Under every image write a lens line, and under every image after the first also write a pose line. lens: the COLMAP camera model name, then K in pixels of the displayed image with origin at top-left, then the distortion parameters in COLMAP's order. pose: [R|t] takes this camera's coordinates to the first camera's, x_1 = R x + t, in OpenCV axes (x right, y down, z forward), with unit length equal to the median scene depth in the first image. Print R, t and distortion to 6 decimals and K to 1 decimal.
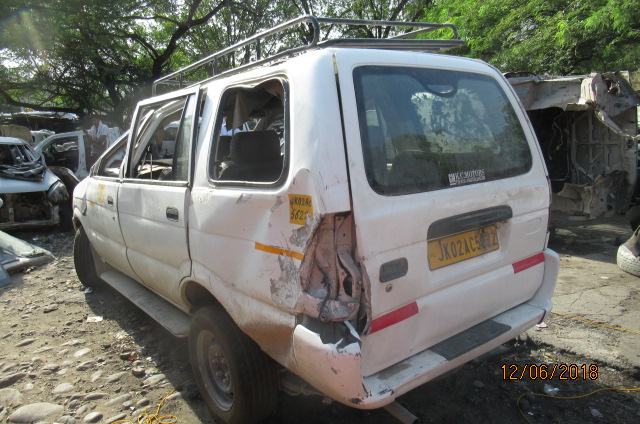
lens RADIAL K [[455.2, 0, 366.6], [0, 455.2, 96.3], [0, 0, 1]] dist [-0.022977, 0.008870]
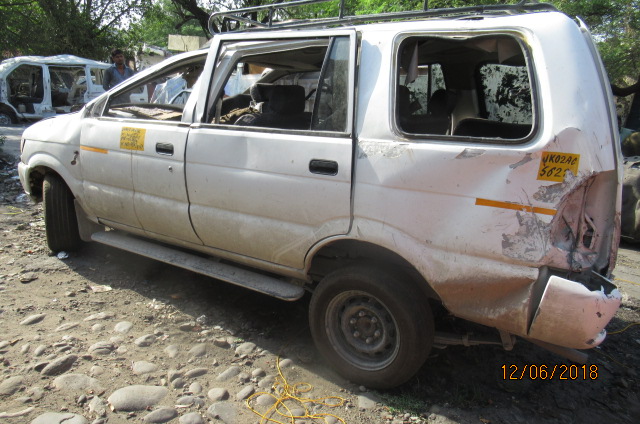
lens RADIAL K [[455.2, 0, 366.6], [0, 455.2, 96.3], [0, 0, 1]] dist [-0.022977, 0.008870]
pose [[0.939010, 0.099971, 0.329037, -0.627510], [-0.121804, 0.991471, 0.046367, 0.066275], [-0.321595, -0.083617, 0.943178, 0.127882]]
